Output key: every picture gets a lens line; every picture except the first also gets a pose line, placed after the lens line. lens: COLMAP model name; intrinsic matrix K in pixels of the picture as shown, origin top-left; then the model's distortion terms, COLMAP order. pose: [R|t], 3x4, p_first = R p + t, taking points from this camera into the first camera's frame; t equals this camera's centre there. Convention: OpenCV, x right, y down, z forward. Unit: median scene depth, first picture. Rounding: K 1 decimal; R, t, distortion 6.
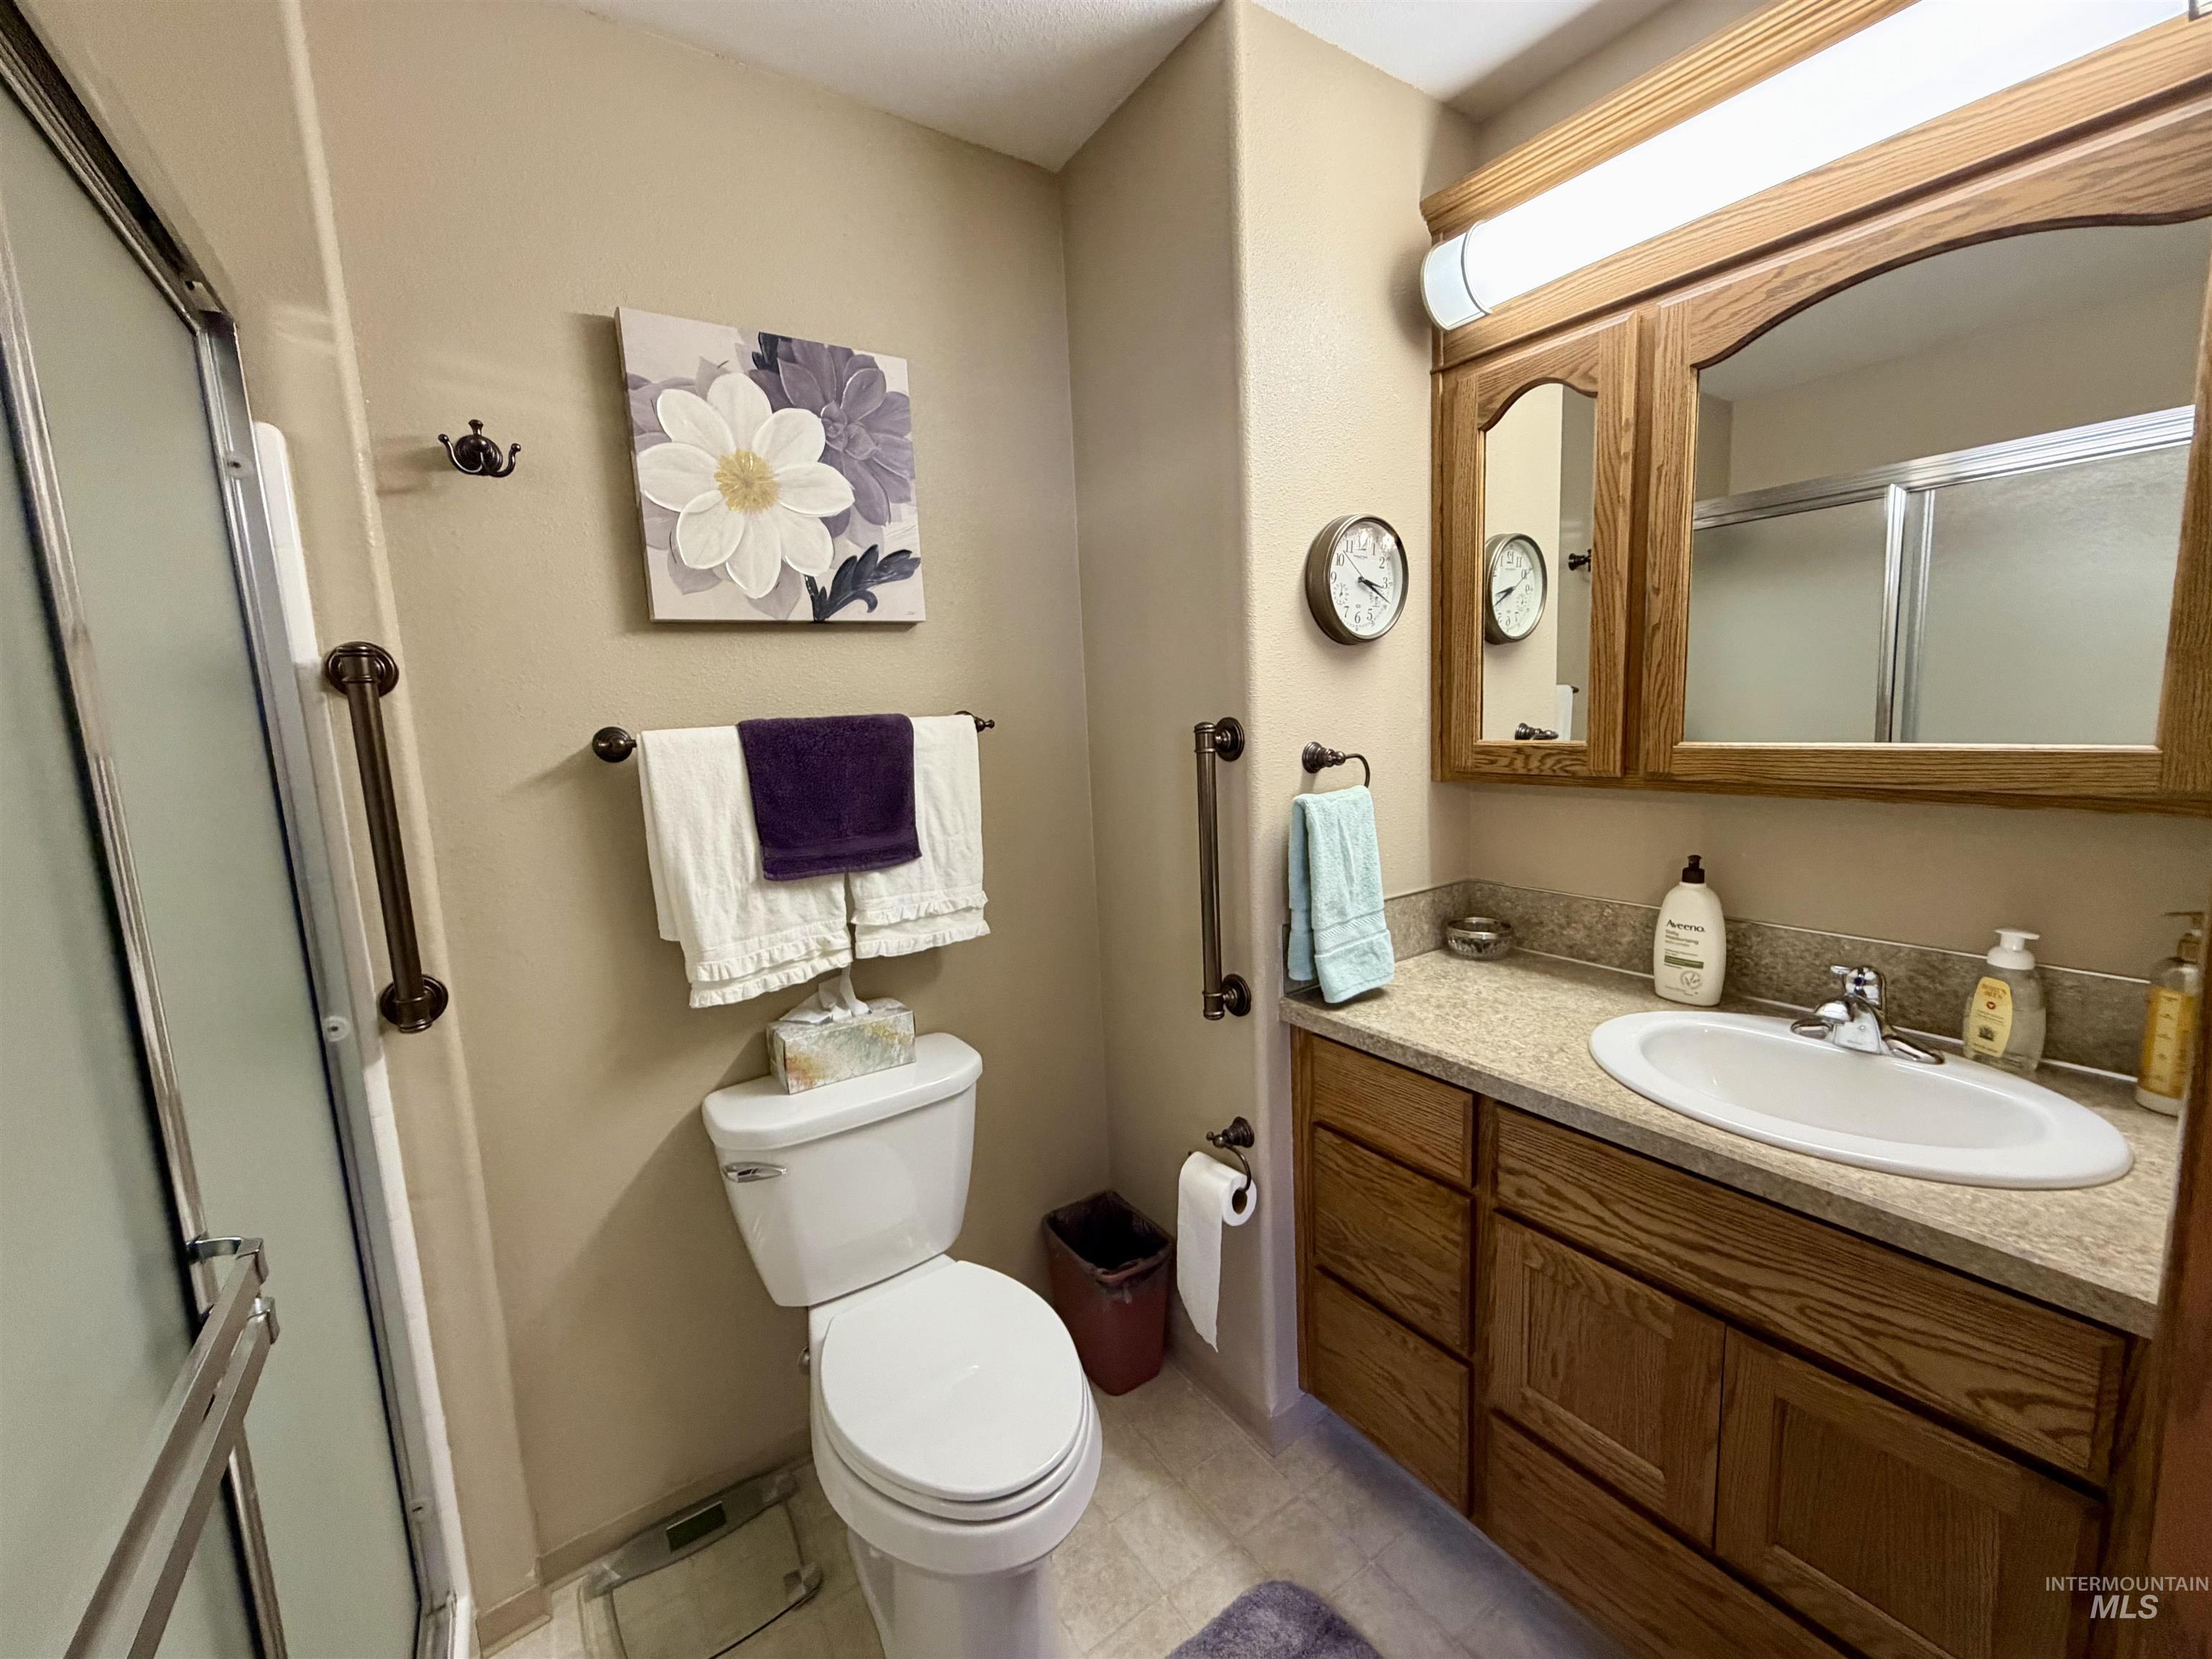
lens RADIAL K [[882.0, 0, 1100.3], [0, 882.0, 829.4], [0, 0, 1]] dist [-0.000746, 0.000361]
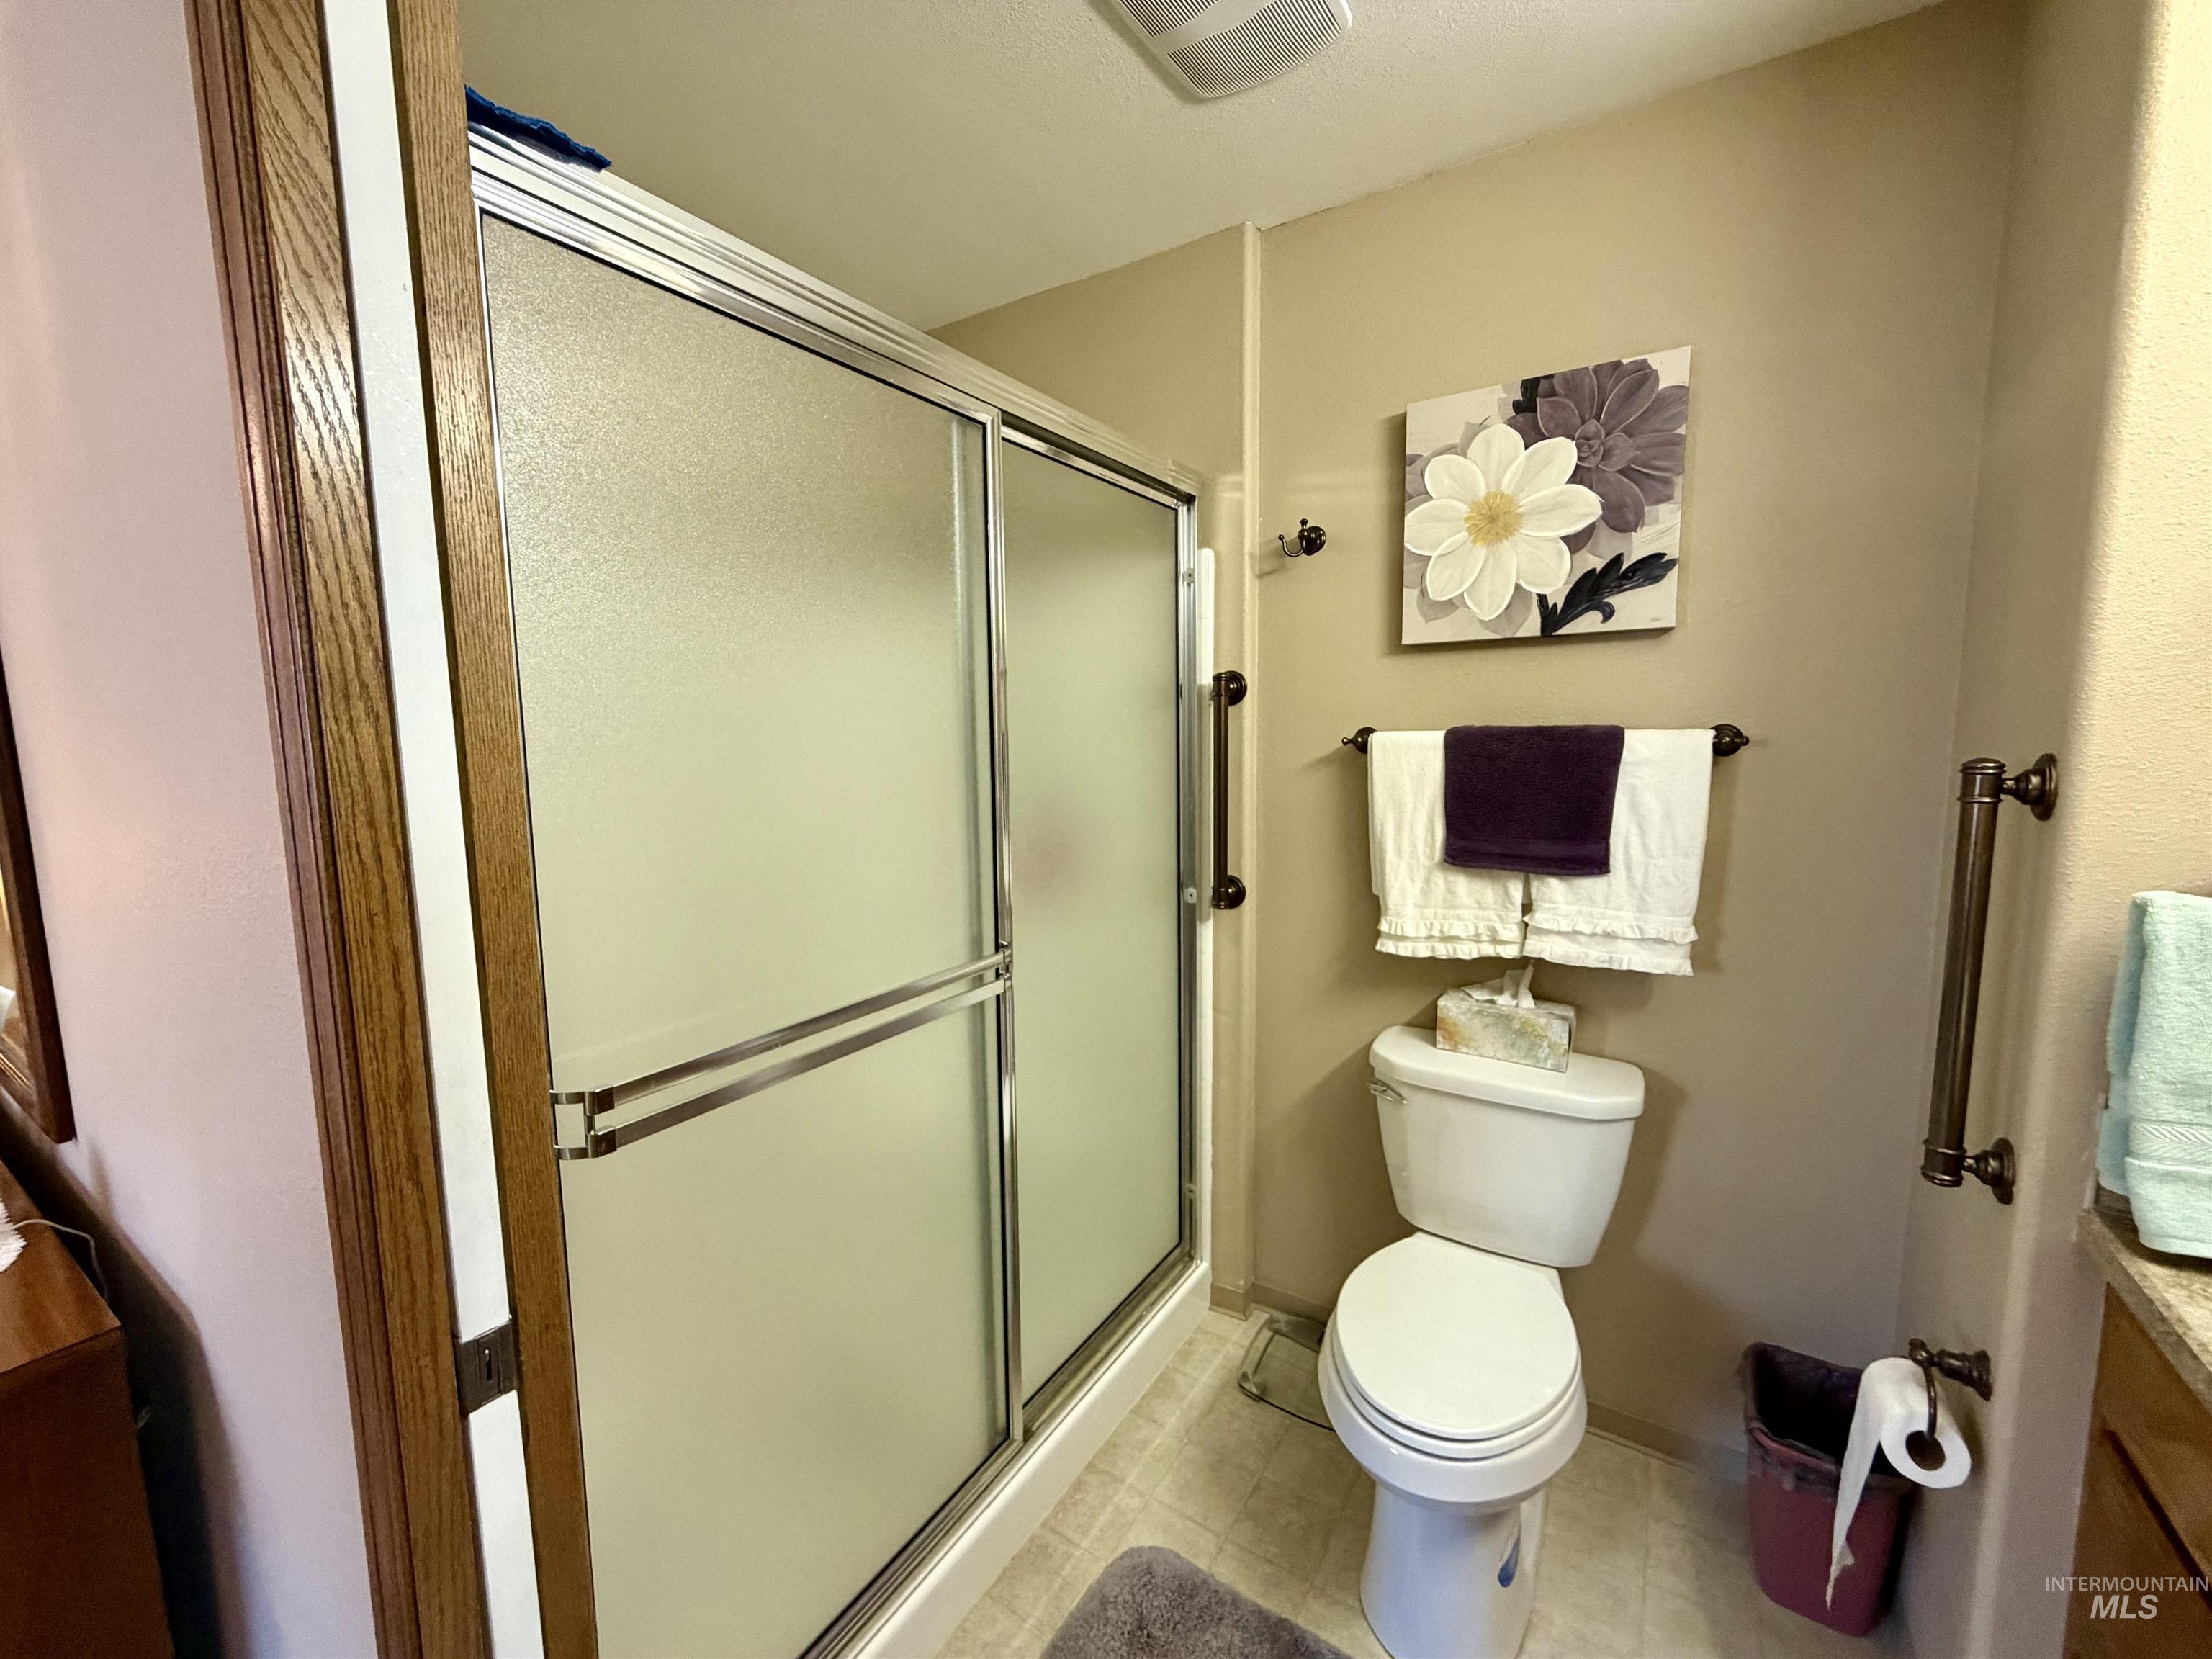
lens RADIAL K [[882.0, 0, 1107.9], [0, 882.0, 835.1], [0, 0, 1]] dist [-0.000746, 0.000361]
pose [[0.395907, 0.155786, -0.904980, 0.472264], [-0.133561, 0.984794, 0.111096, -0.046889], [0.908526, 0.076886, 0.410694, 0.101106]]
